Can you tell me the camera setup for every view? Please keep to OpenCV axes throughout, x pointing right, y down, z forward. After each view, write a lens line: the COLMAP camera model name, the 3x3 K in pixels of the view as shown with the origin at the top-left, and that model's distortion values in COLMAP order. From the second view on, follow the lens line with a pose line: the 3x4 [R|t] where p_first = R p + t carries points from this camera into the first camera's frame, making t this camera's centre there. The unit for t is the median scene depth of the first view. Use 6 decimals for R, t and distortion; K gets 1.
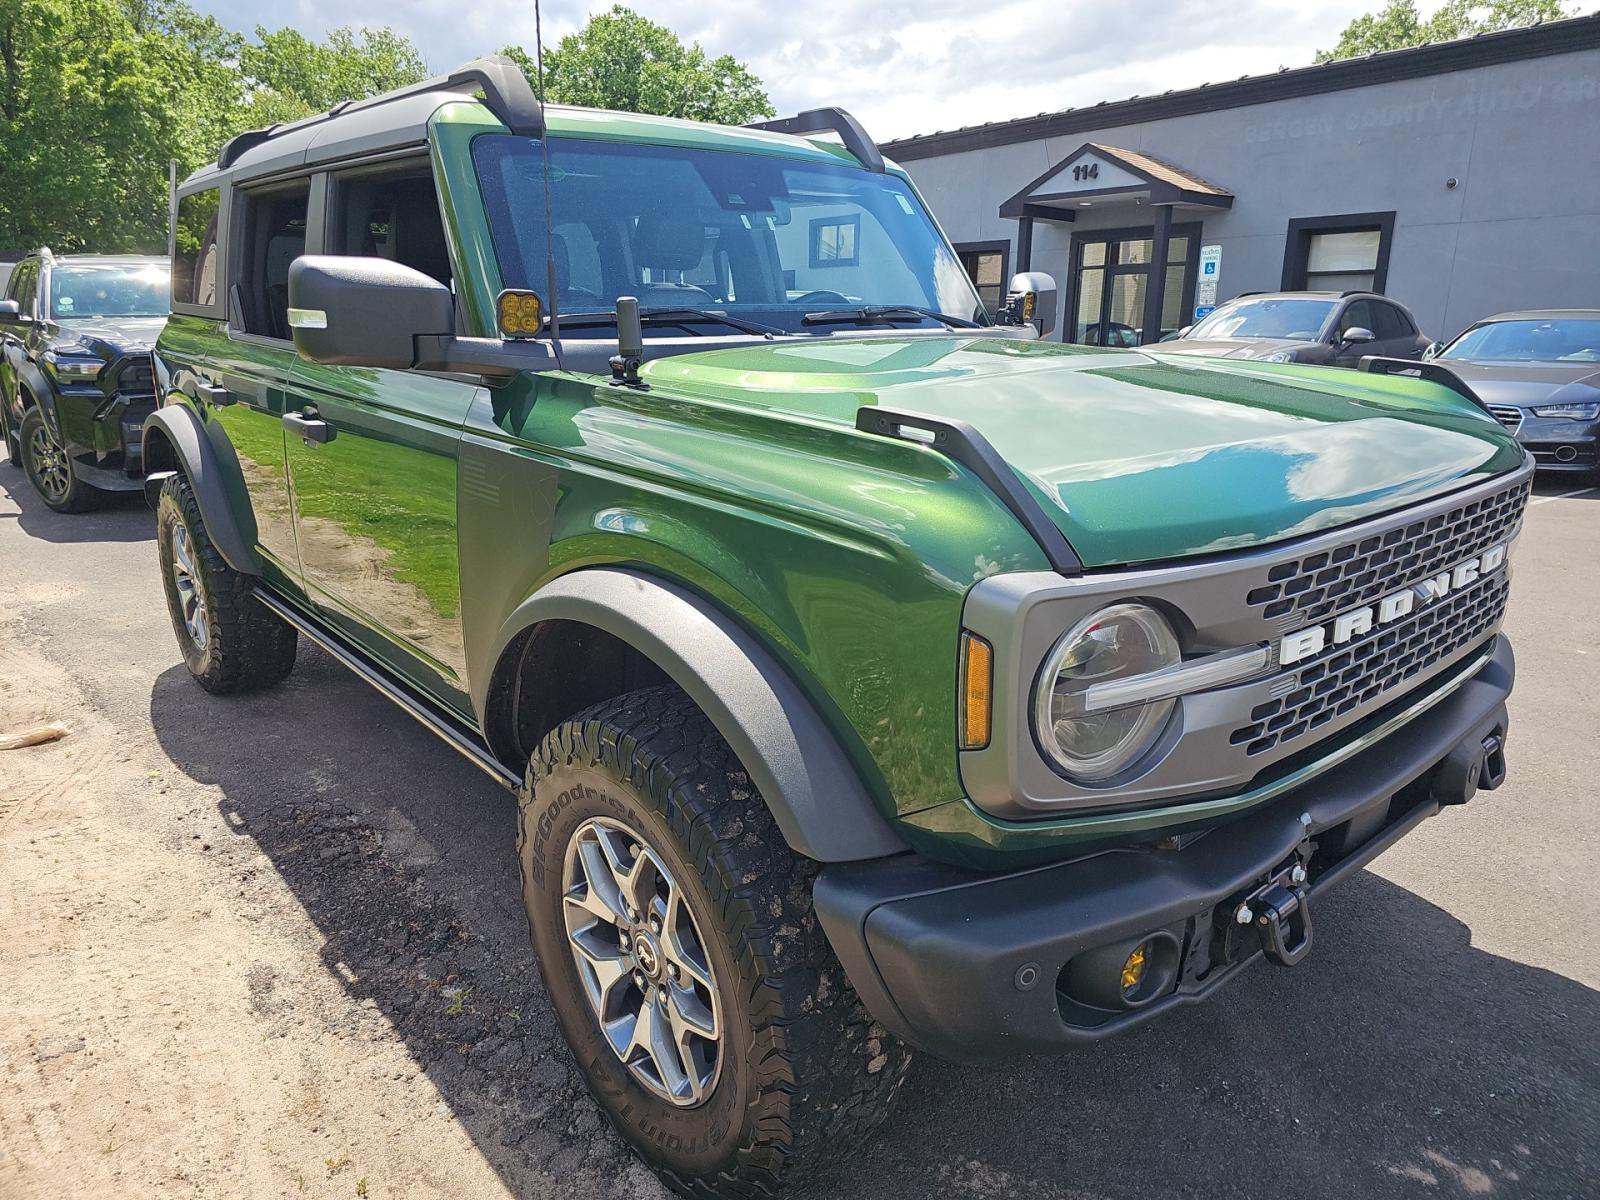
lens RADIAL K [[1058.8, 0, 791.4], [0, 1058.8, 598.1], [0, 0, 1]] dist [0.093898, -0.084093]
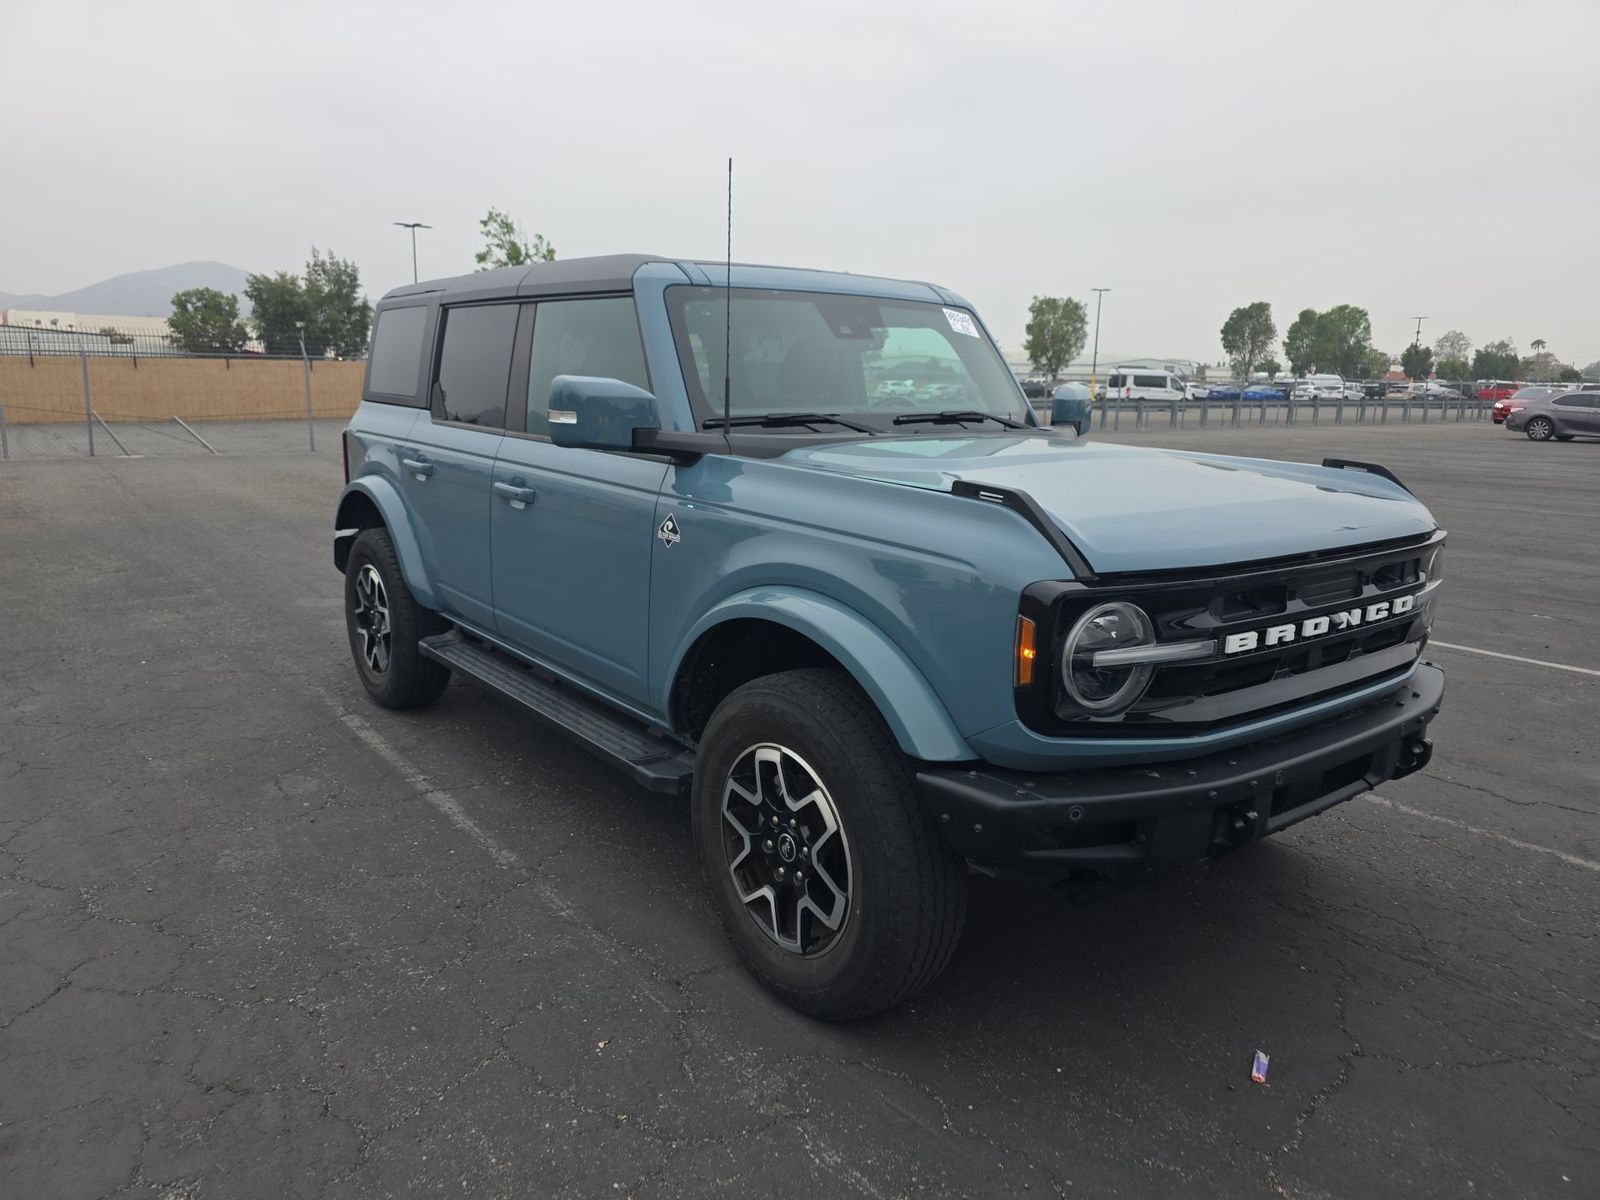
lens RADIAL K [[1059.3, 0, 779.9], [0, 1059.3, 581.8], [0, 0, 1]] dist [0.069034, -0.055847]
pose [[0.997502, 0.032406, -0.062769, -0.080514], [-0.038387, 0.994588, -0.096546, 0.117915], [0.059300, 0.098715, 0.993347, -0.511089]]
